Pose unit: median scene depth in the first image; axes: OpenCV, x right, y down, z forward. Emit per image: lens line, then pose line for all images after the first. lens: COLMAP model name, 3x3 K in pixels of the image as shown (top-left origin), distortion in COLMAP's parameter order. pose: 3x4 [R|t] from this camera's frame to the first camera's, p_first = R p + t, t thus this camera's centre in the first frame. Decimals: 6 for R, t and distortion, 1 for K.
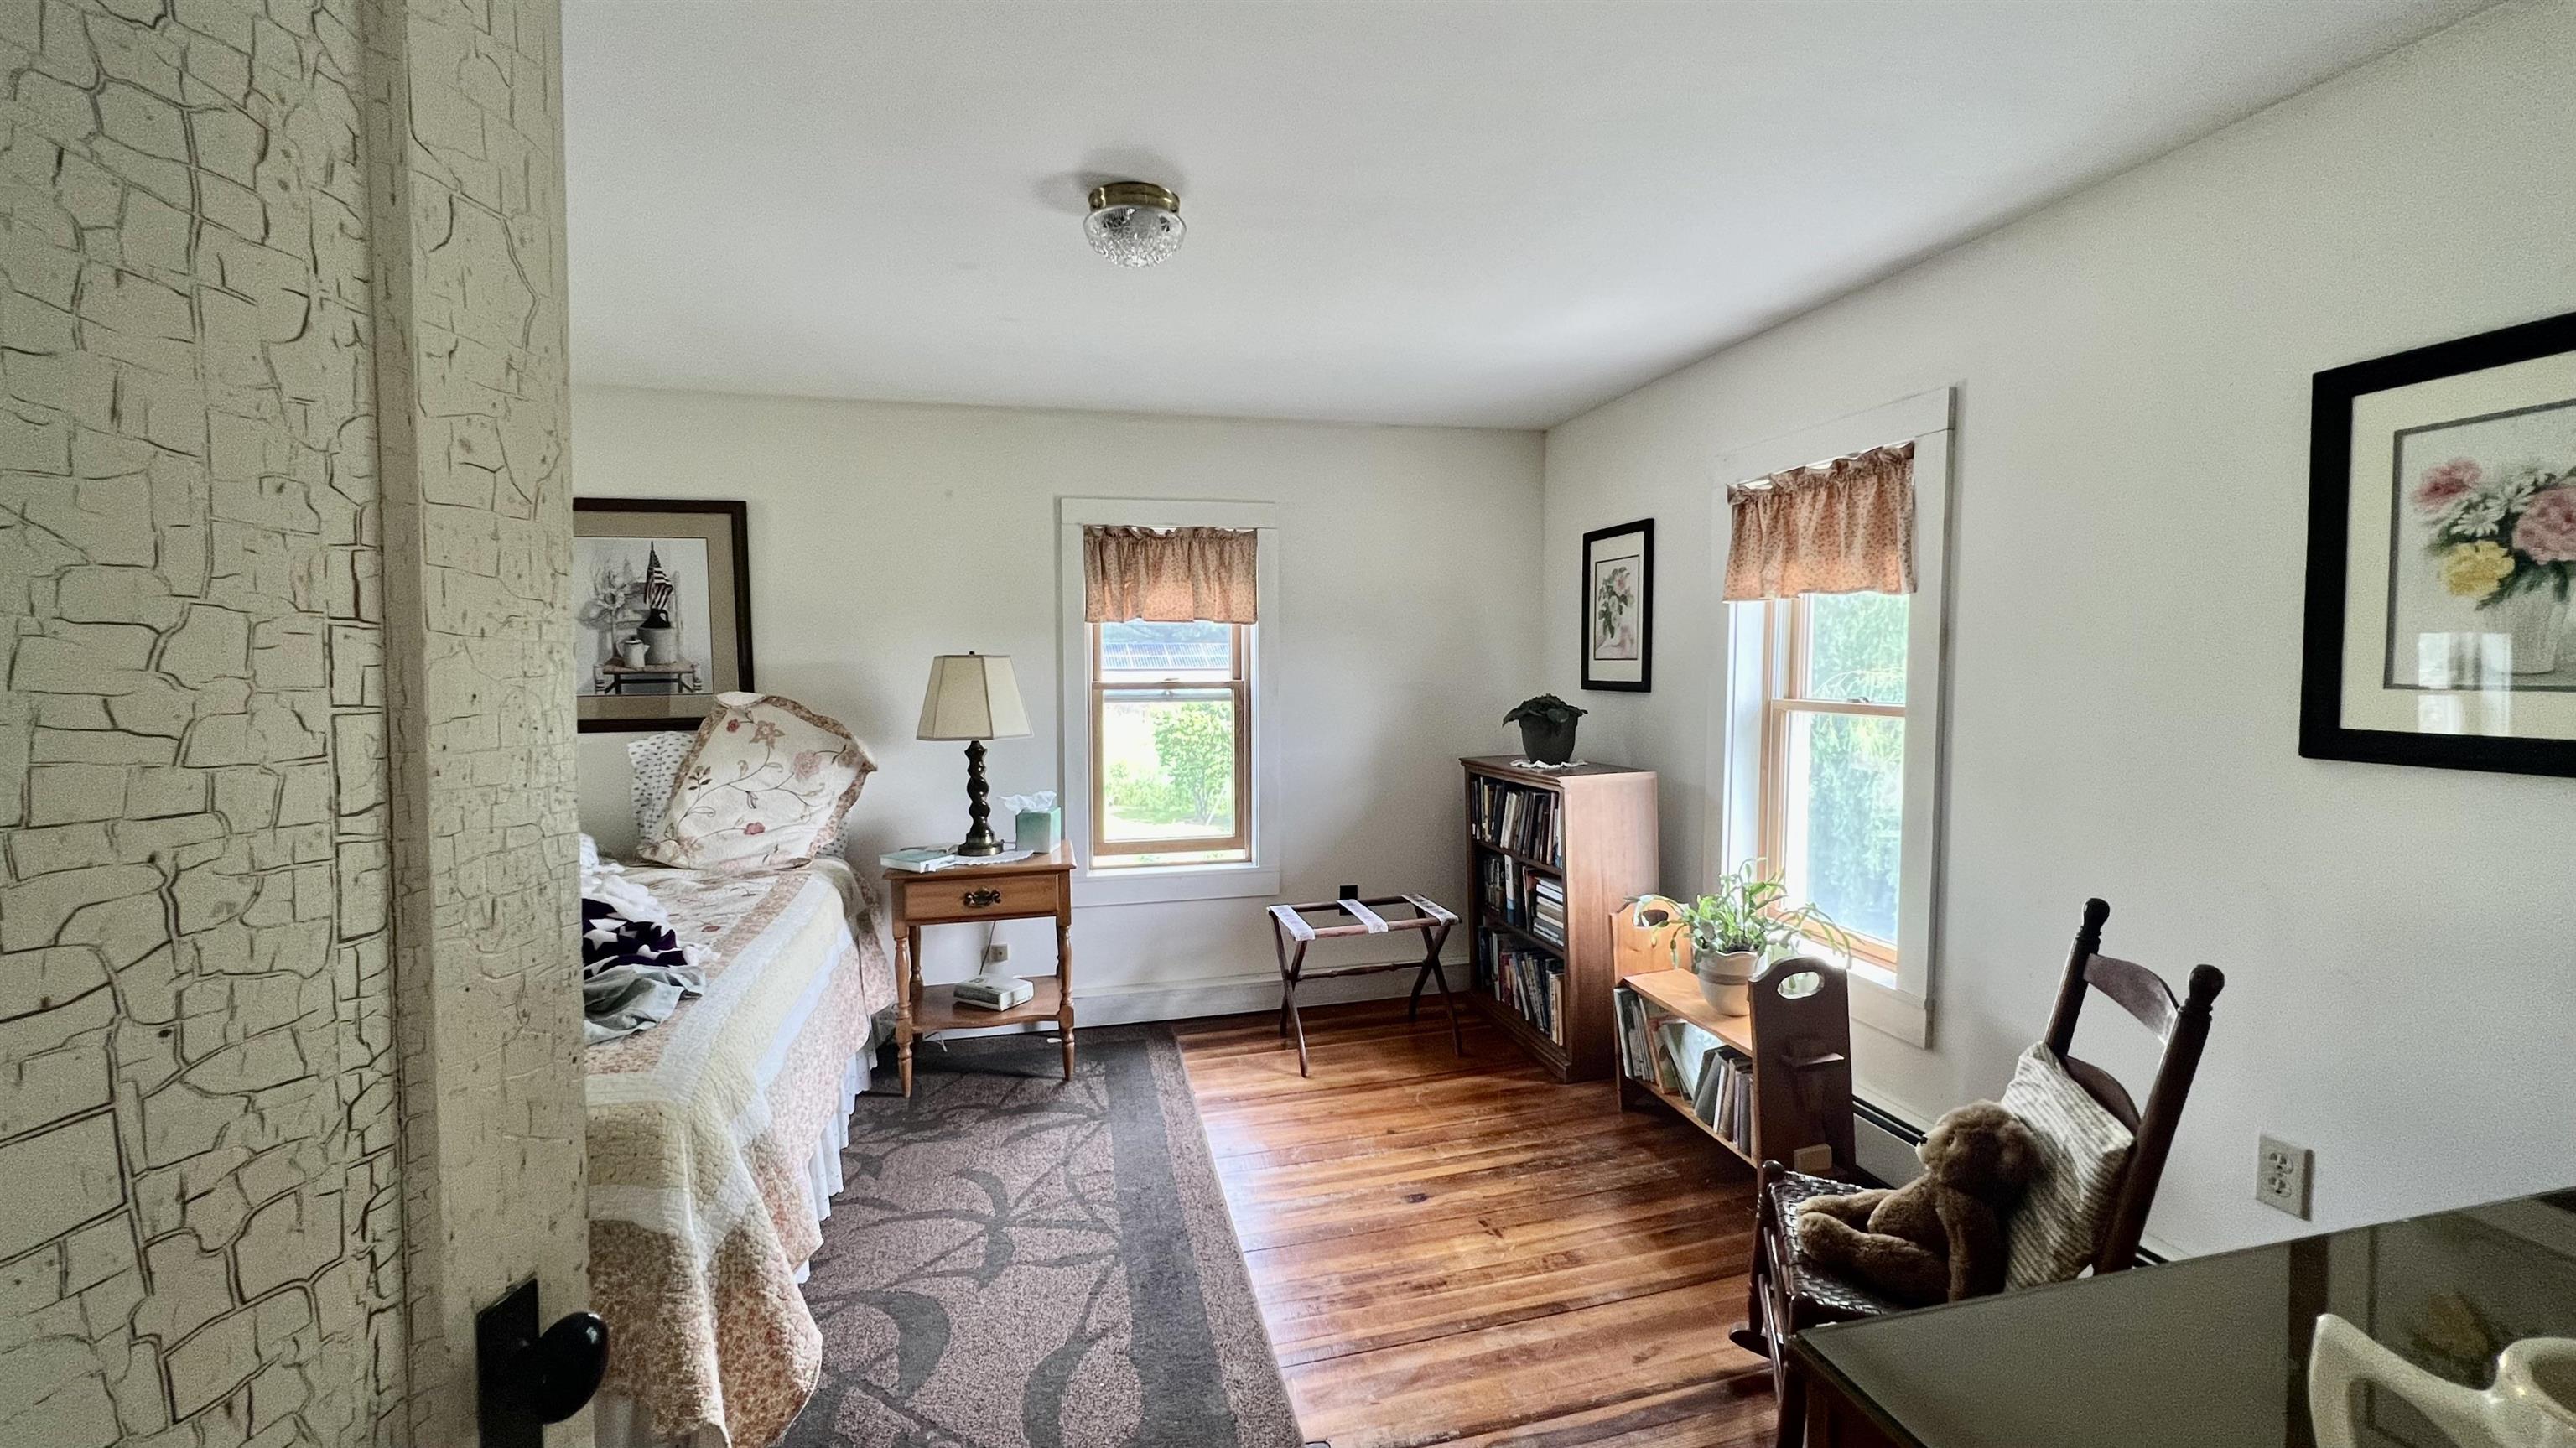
lens RADIAL K [[1037.2, 0, 1288.0], [0, 1037.2, 724.0], [0, 0, 1]] dist [-0.000847, -0.000017]
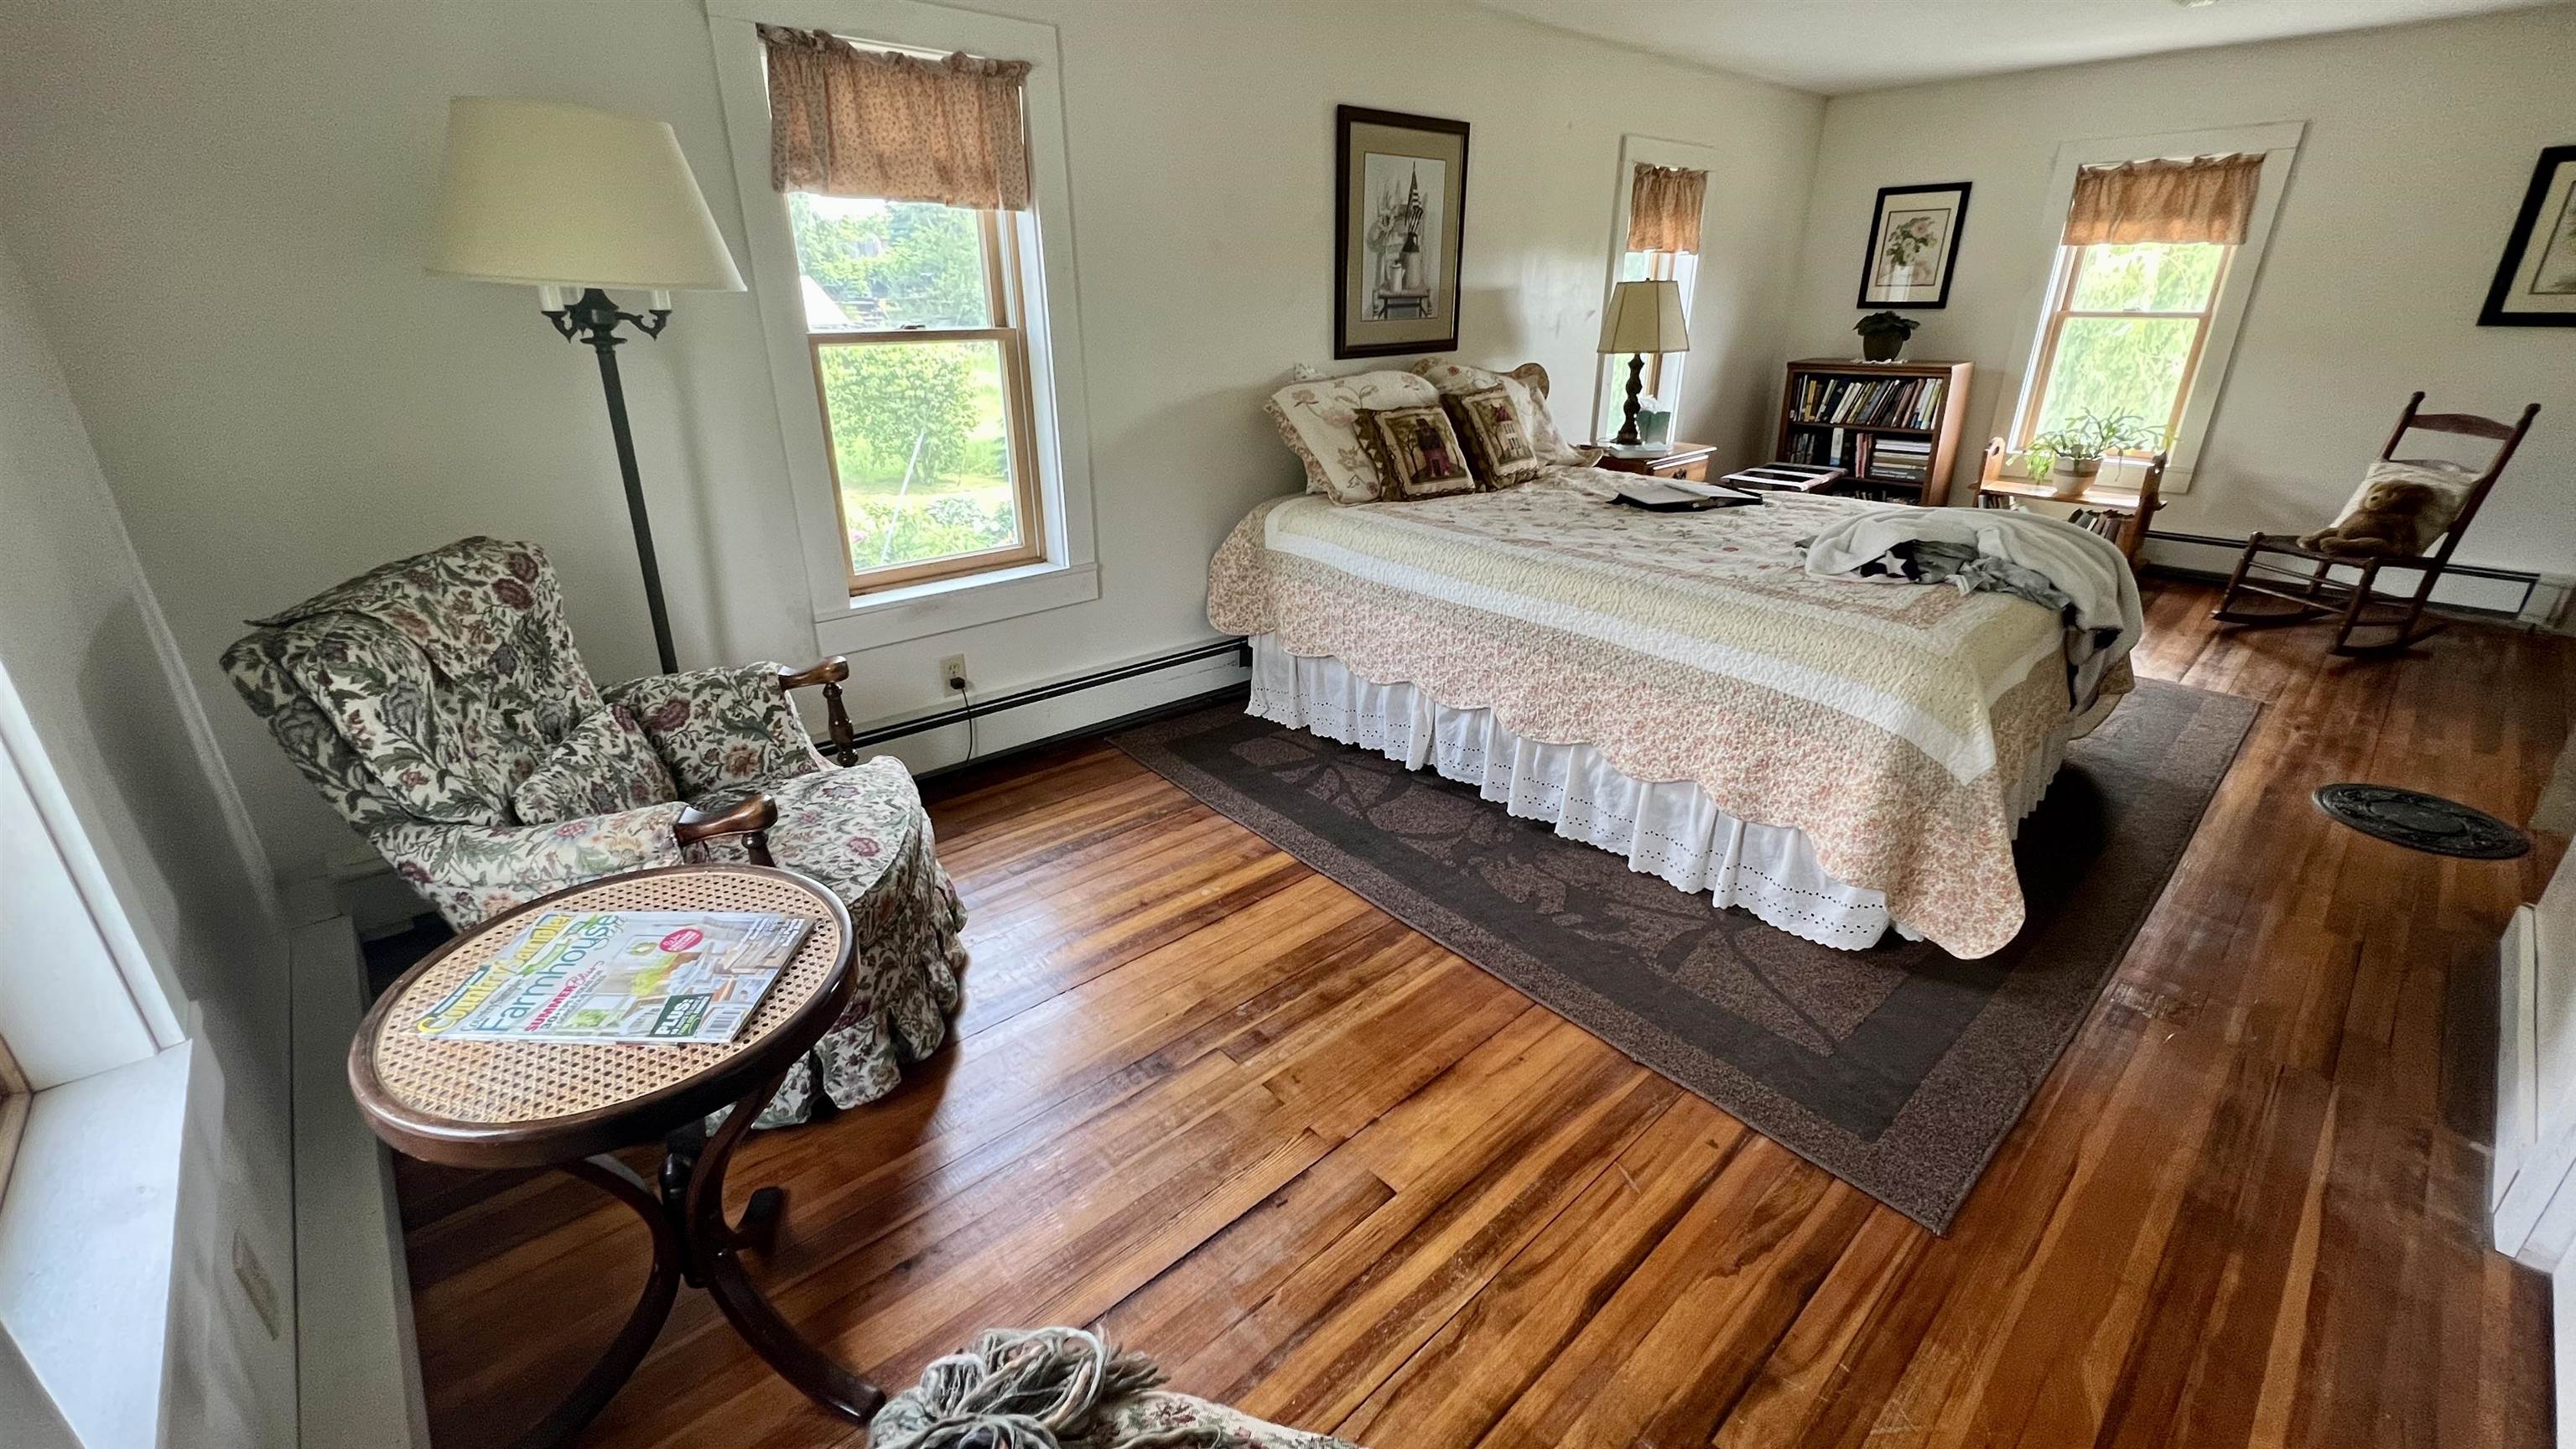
lens RADIAL K [[1037.7, 0, 1282.2], [0, 1037.7, 714.9], [0, 0, 1]] dist [-0.014241, 0.000088]
pose [[0.878447, -0.184990, 0.440579, -1.282137], [0.038908, 0.946651, 0.319903, 0.012537], [-0.476254, -0.263876, 0.838780, 0.047693]]
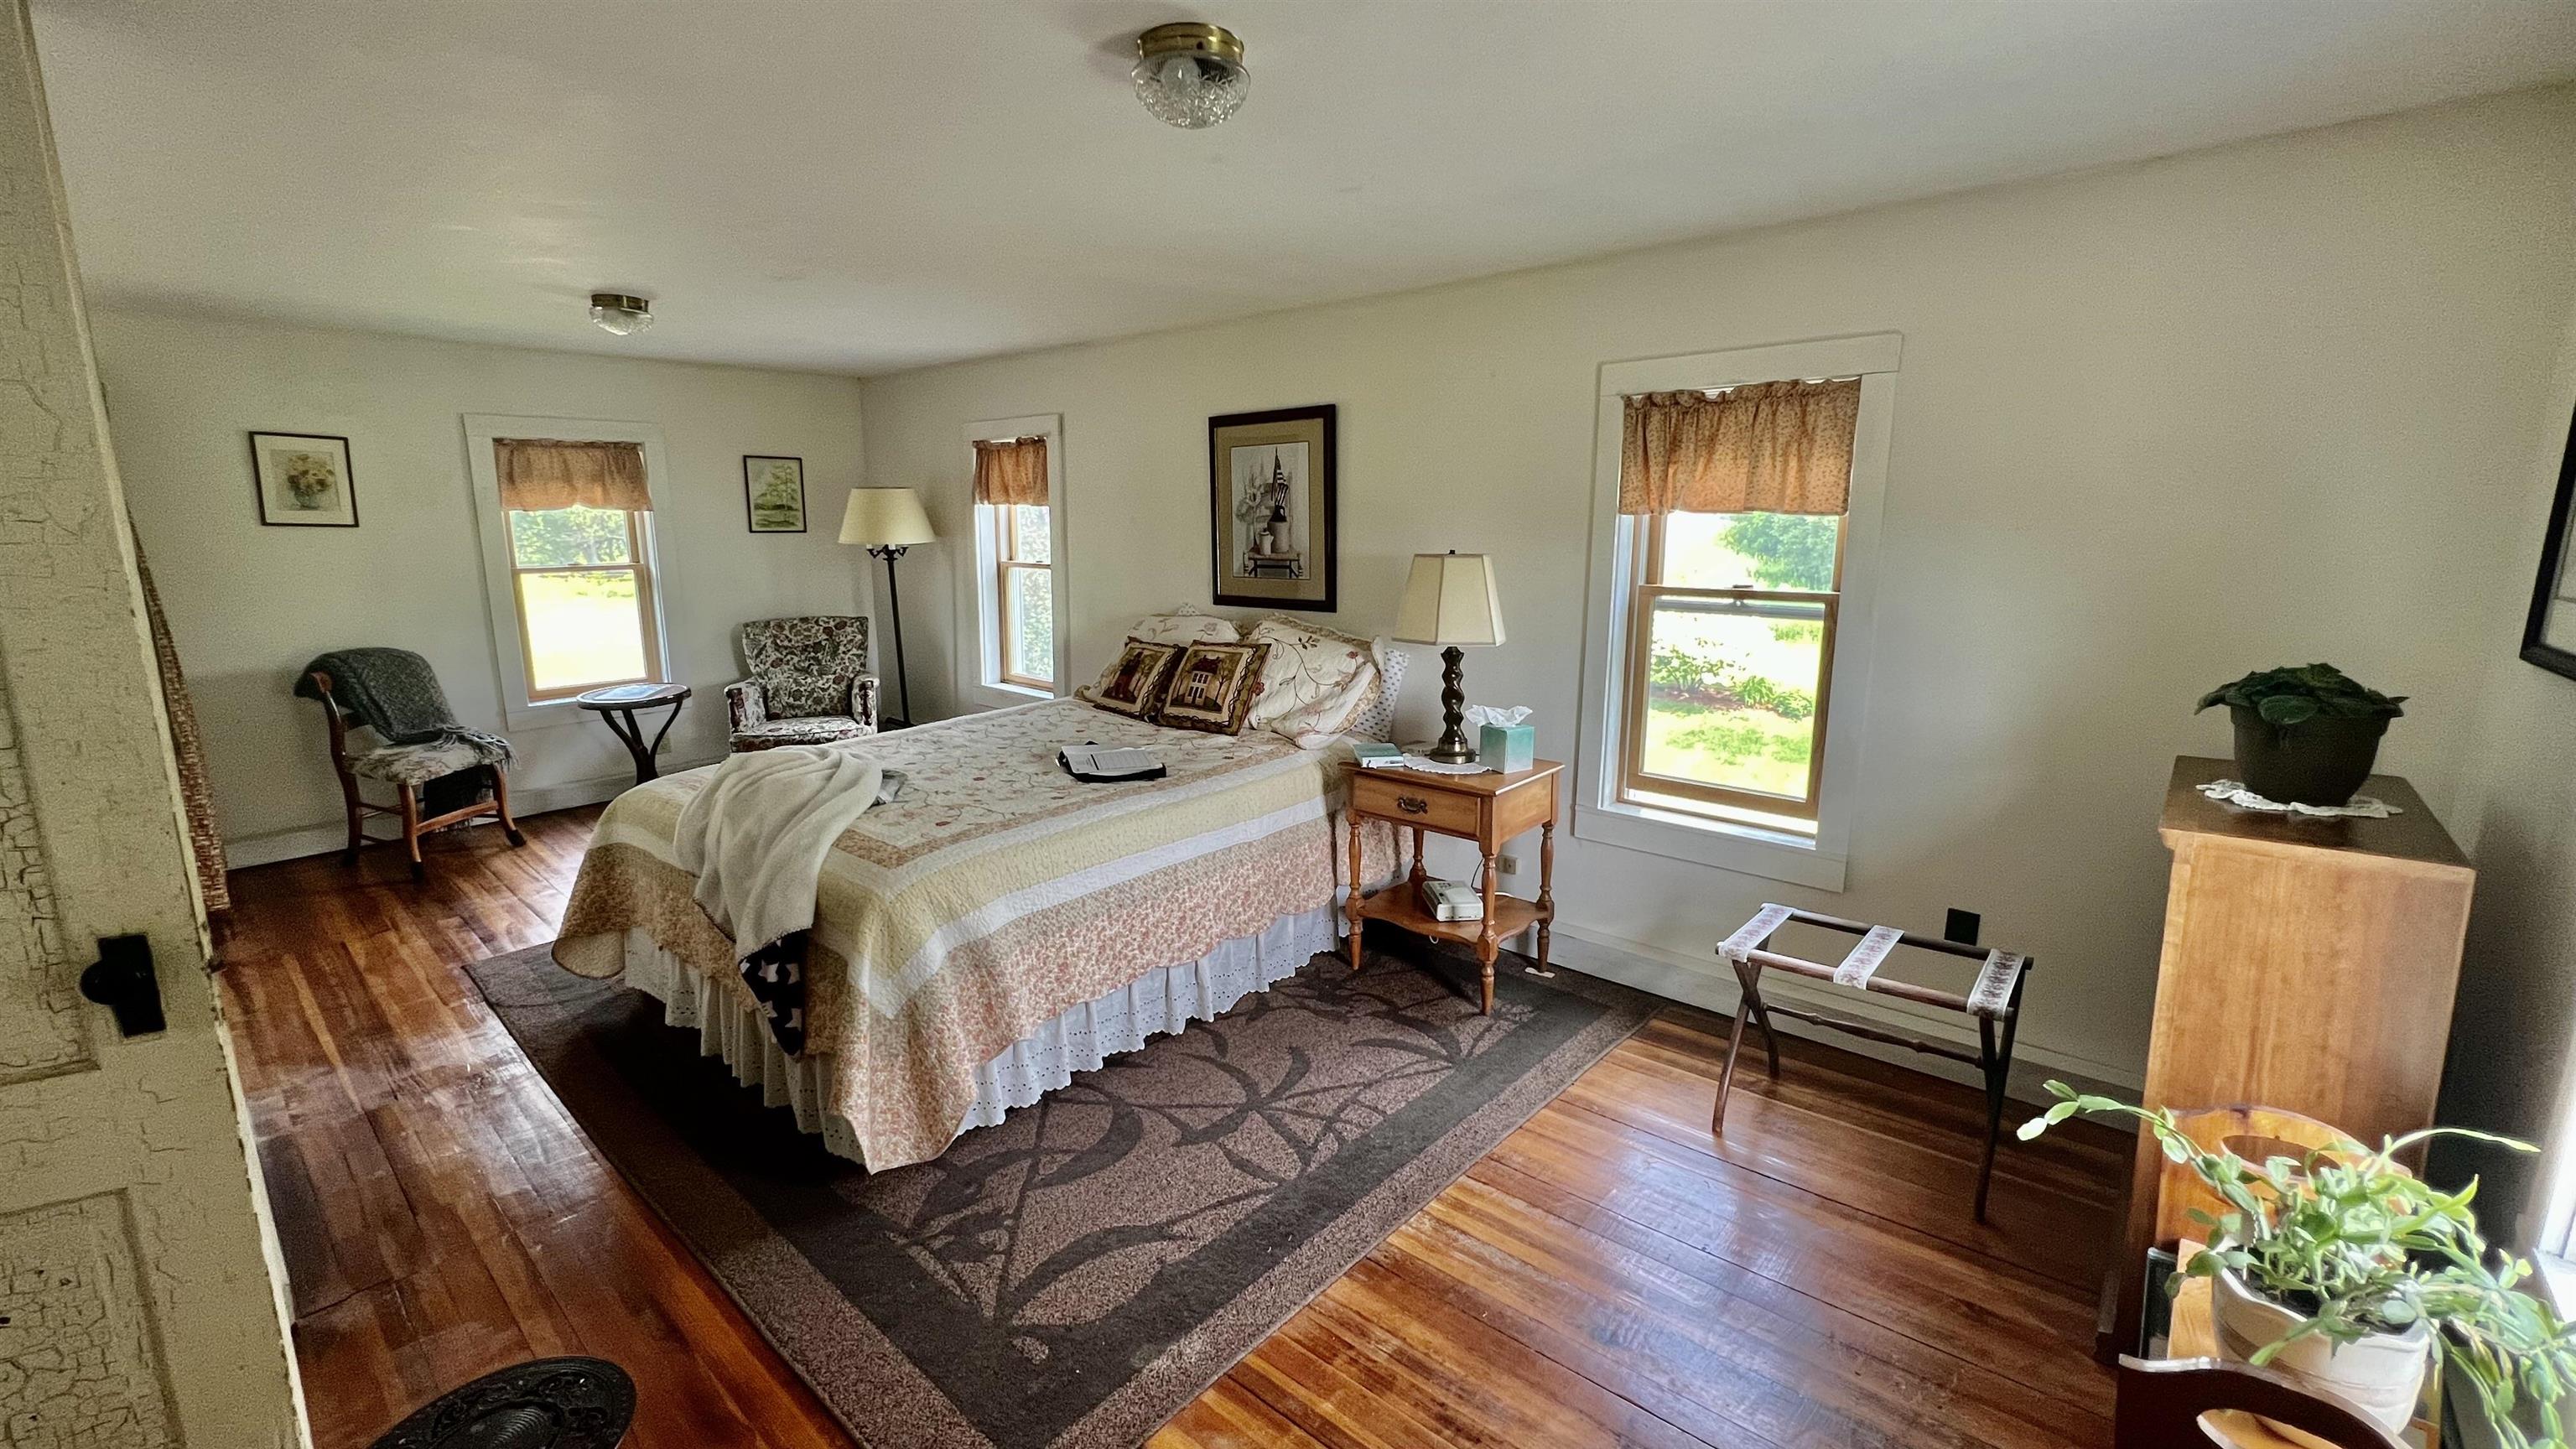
lens RADIAL K [[1037.3, 0, 1288.0], [0, 1037.3, 724.5], [0, 0, 1]] dist [-0.000847, -0.000017]
pose [[0.577014, 0.162448, -0.800416, 0.384370], [-0.054979, 0.985523, 0.160382, -0.055005], [0.814882, -0.048536, 0.577592, 0.314038]]
